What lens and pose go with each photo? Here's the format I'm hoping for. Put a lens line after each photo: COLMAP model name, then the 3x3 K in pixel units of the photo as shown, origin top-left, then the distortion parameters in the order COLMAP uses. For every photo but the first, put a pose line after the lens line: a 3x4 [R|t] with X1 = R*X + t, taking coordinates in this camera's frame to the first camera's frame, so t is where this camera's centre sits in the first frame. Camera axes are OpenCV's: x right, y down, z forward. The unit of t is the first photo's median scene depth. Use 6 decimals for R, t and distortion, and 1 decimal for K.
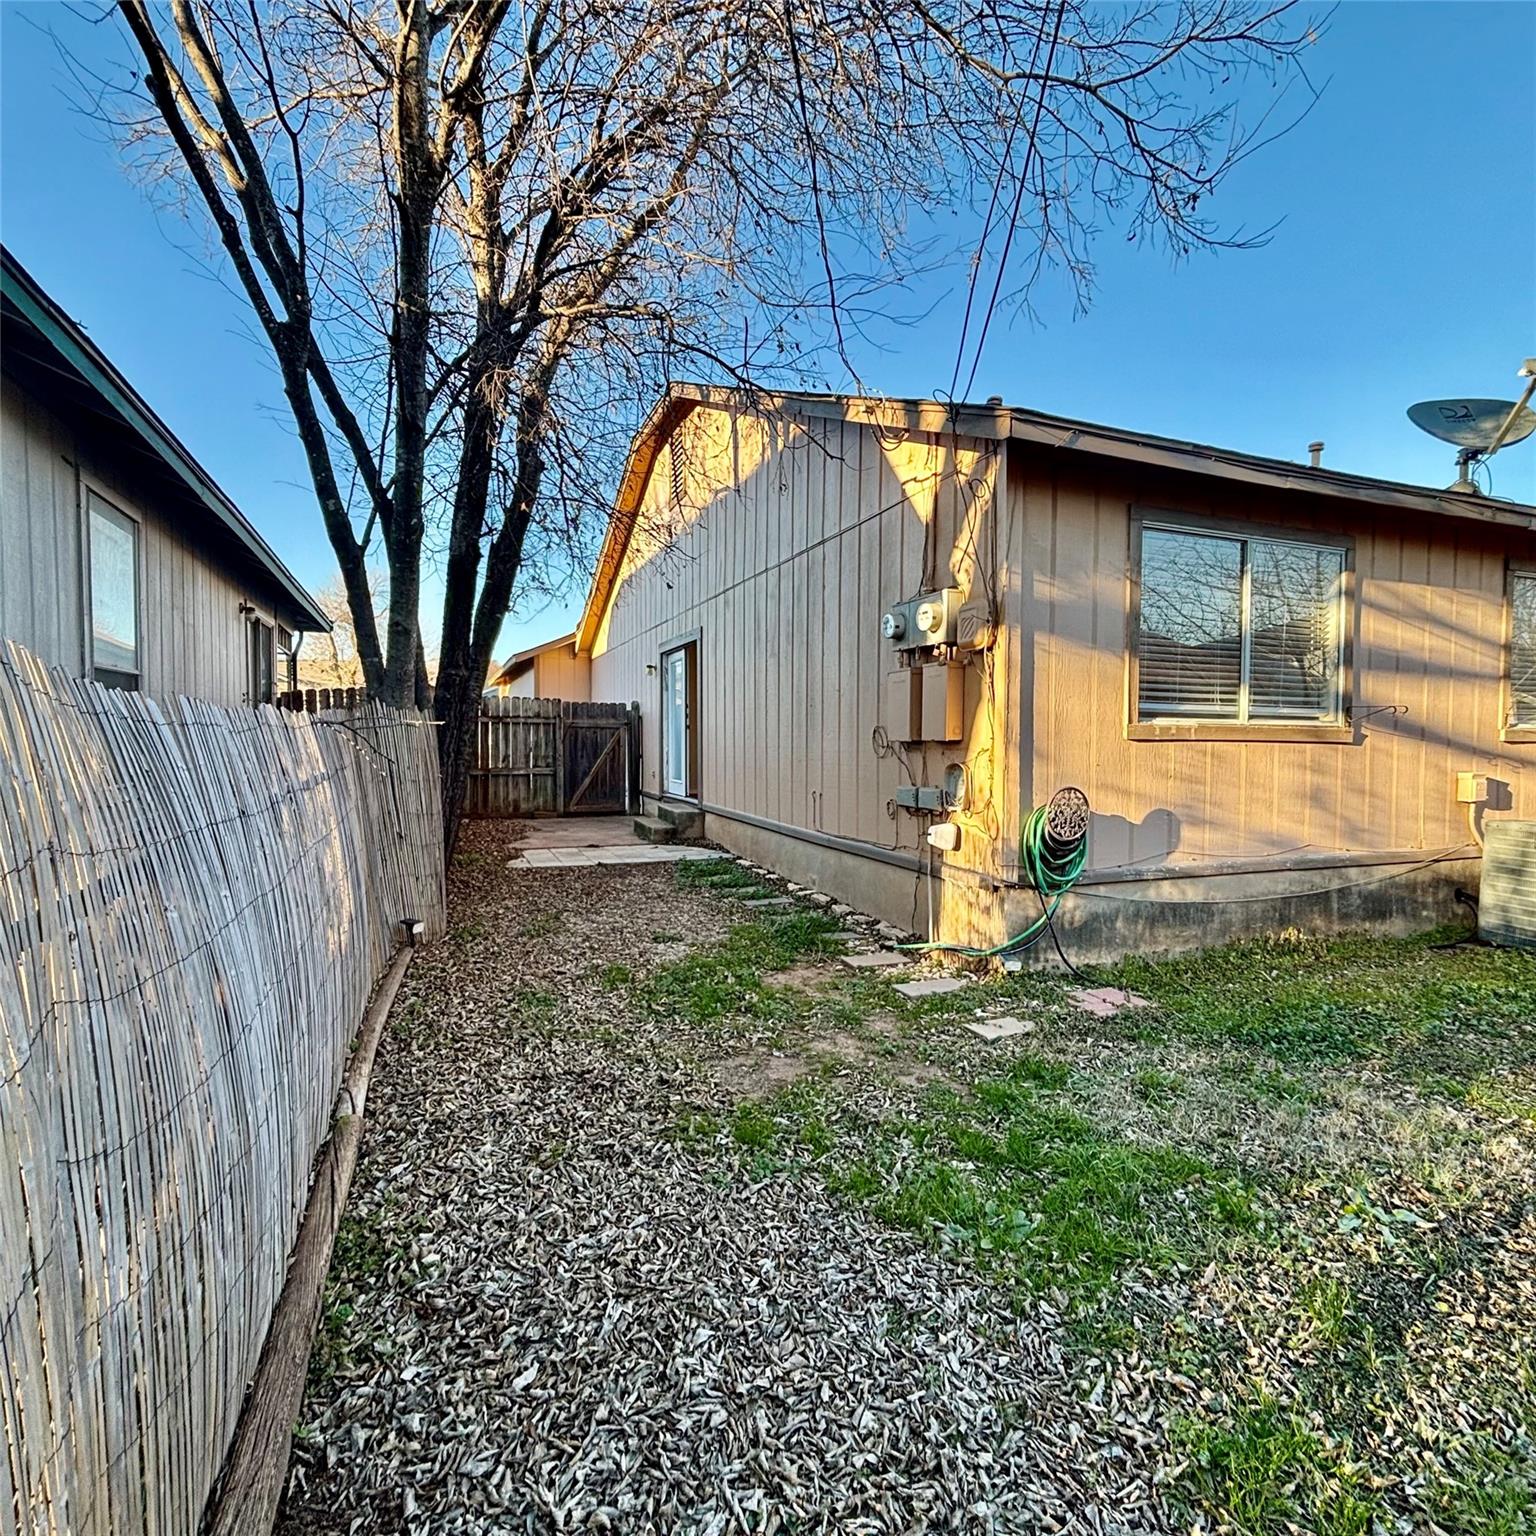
lens RADIAL K [[823.0, 0, 768.0], [0, 823.0, 768.0], [0, 0, 1]] dist [-0.012865, 0.009619]
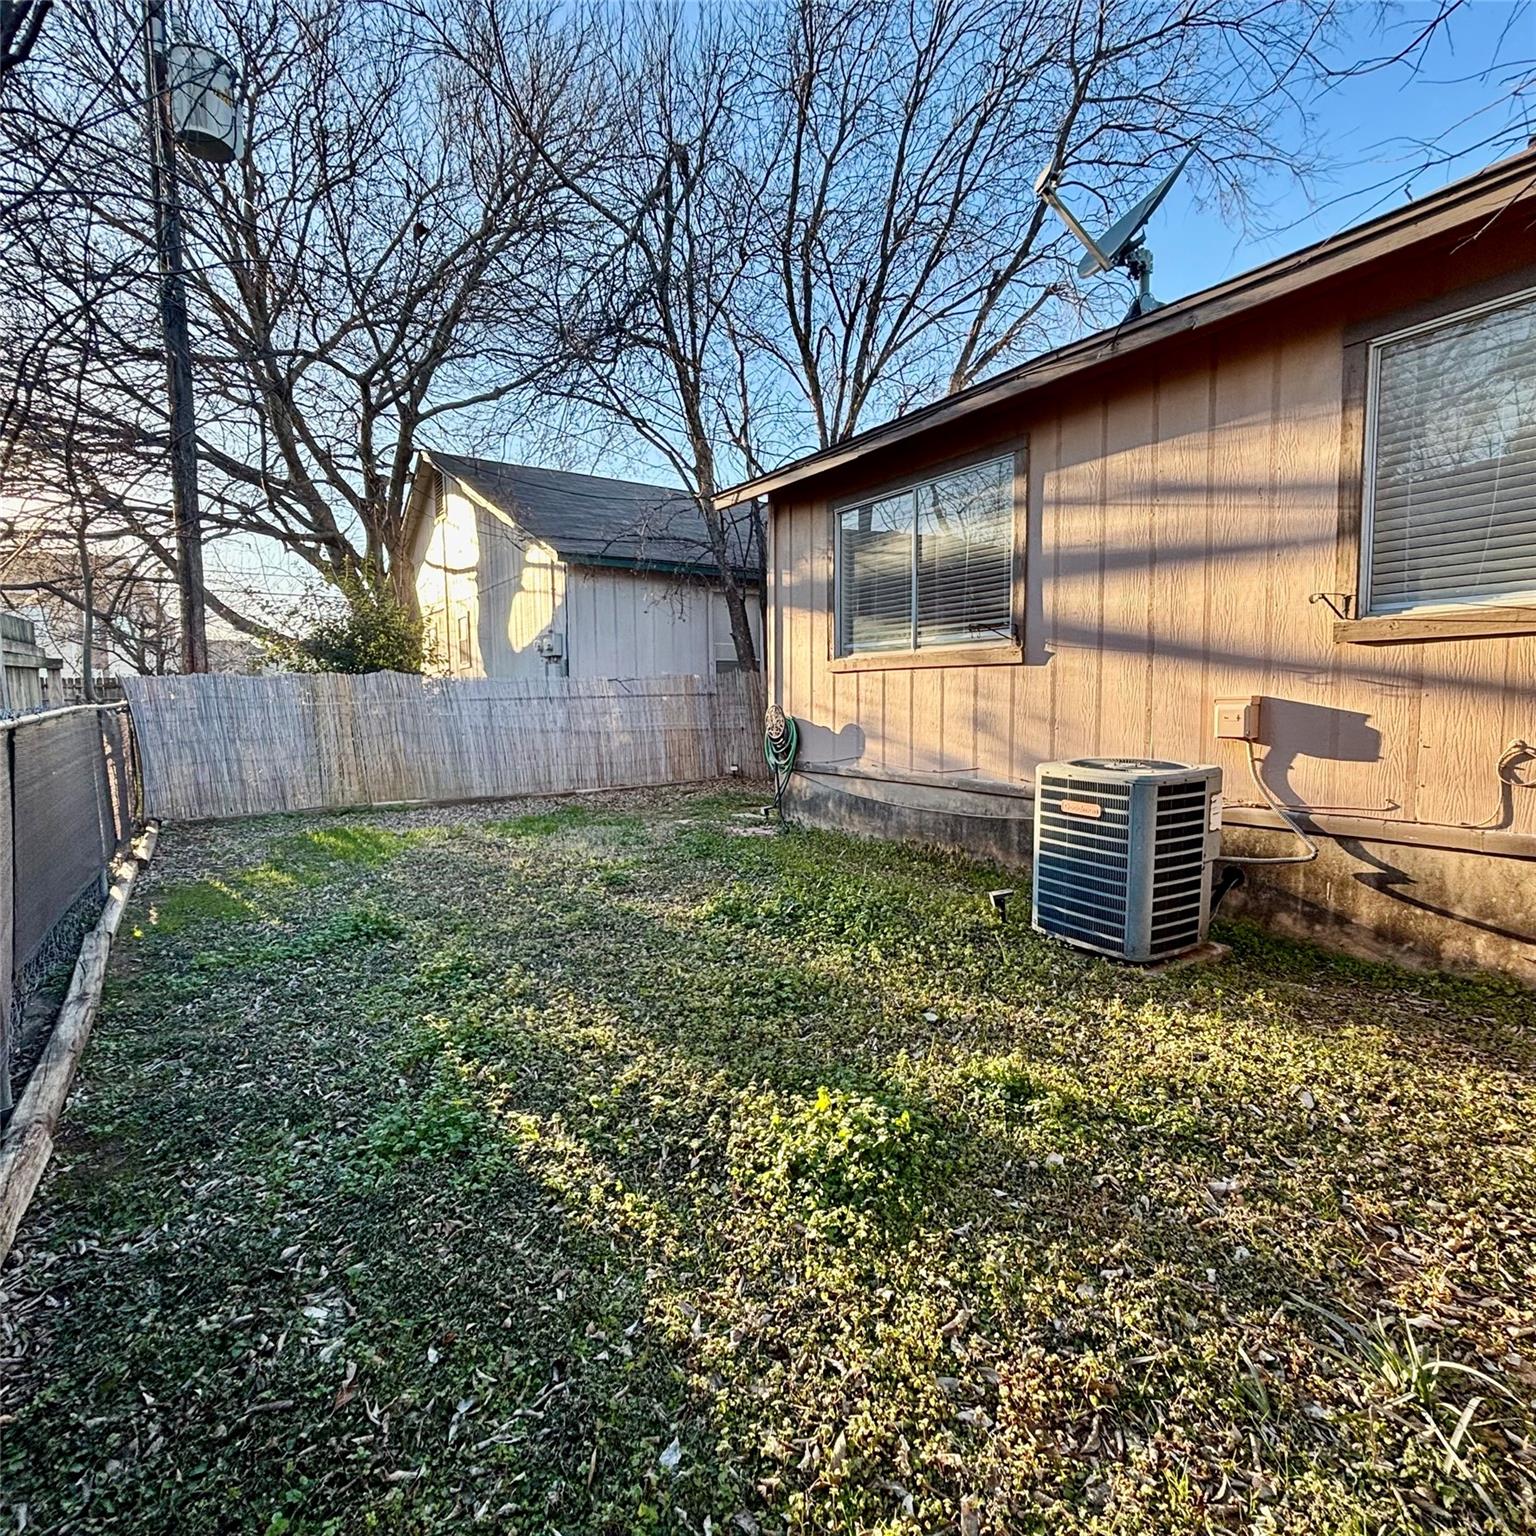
lens RADIAL K [[823.0, 0, 768.0], [0, 823.0, 768.0], [0, 0, 1]] dist [-0.012865, 0.009619]
pose [[0.217633, 0.069749, -0.973535, 1.866070], [-0.024161, 0.997523, 0.066066, 0.039323], [0.975732, 0.009143, 0.218779, 0.619827]]
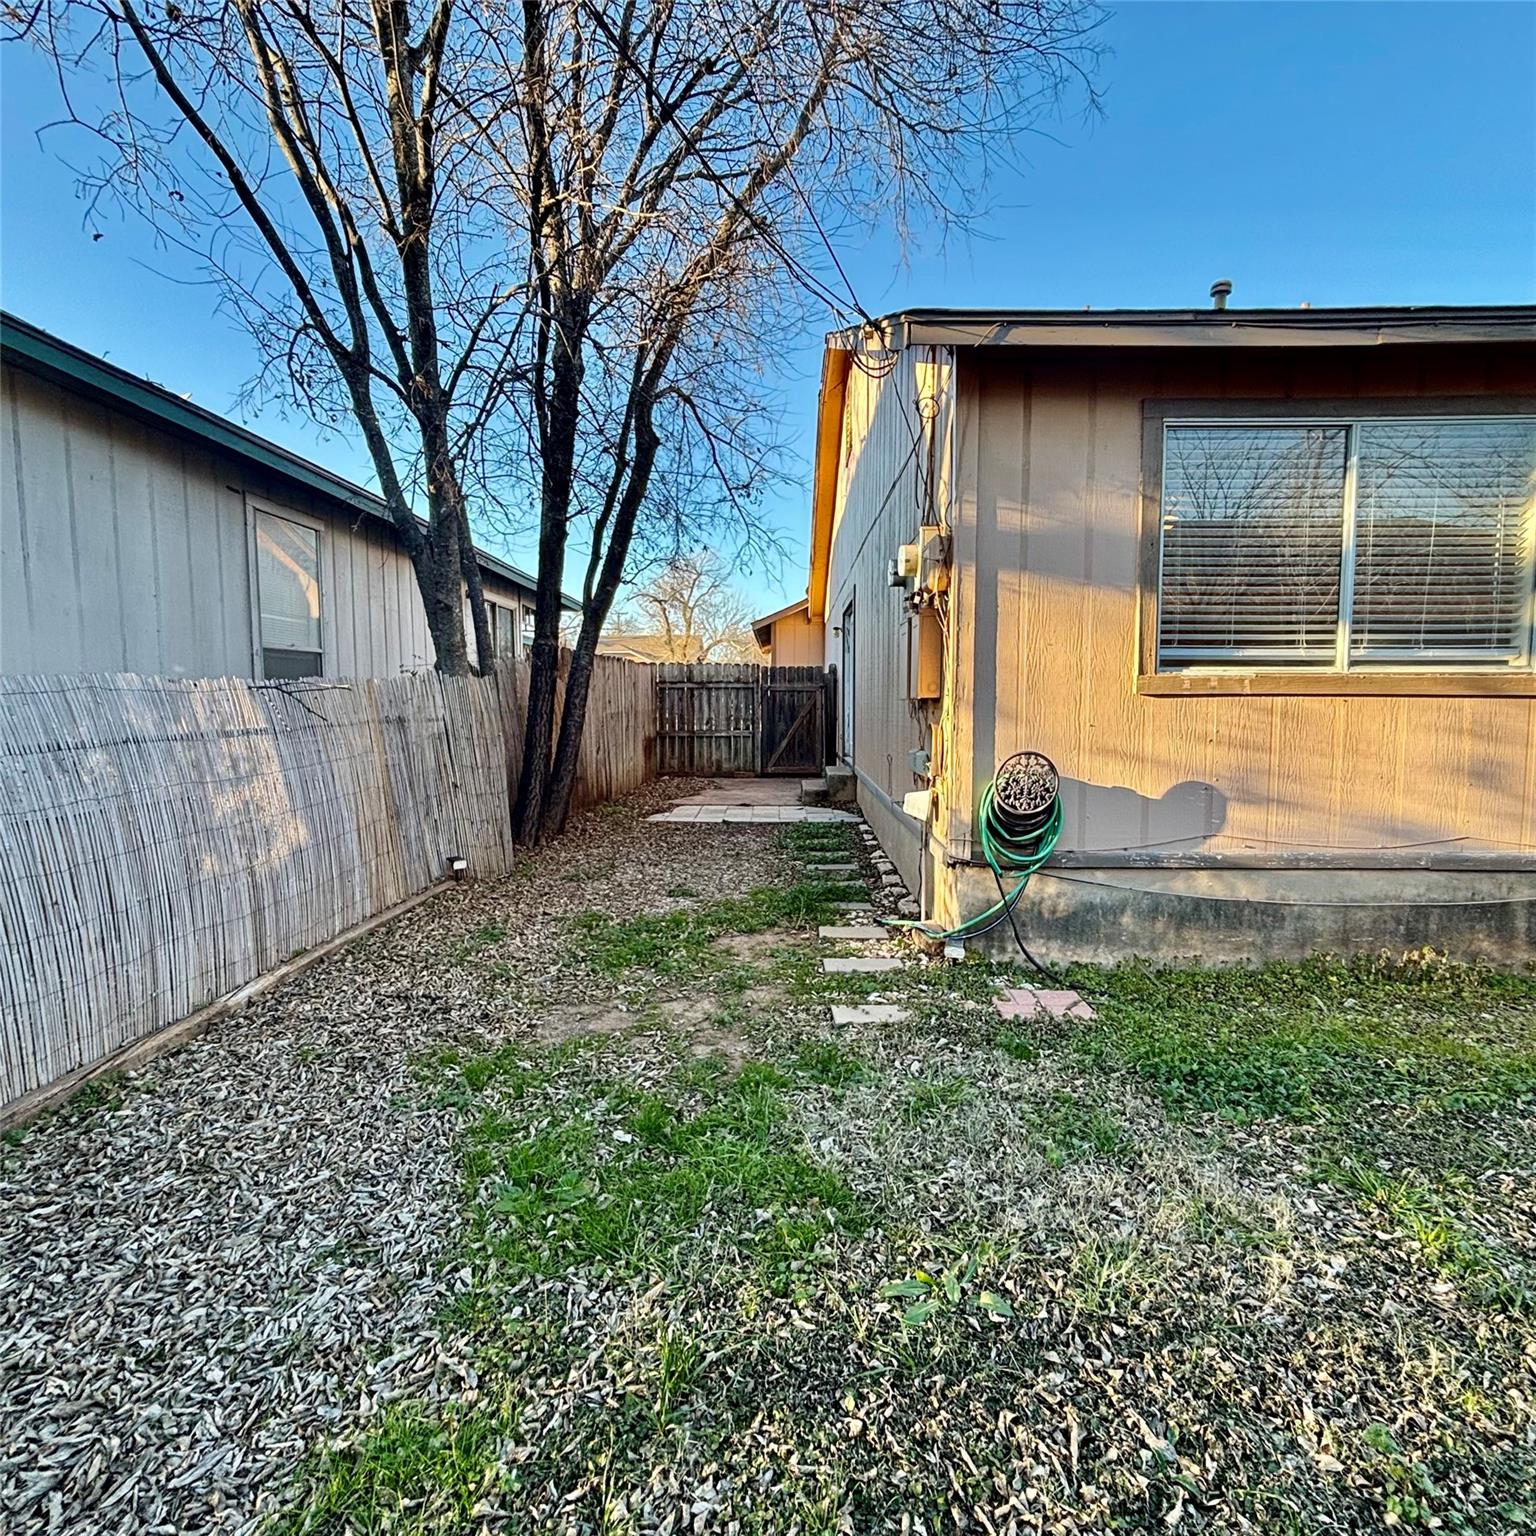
lens RADIAL K [[823.0, 0, 768.0], [0, 823.0, 768.0], [0, 0, 1]] dist [-0.012865, 0.009619]
pose [[0.922404, 0.022679, -0.385560, 0.432334], [-0.006046, 0.999000, 0.044298, 0.004224], [0.386179, -0.038529, 0.921619, 0.109675]]
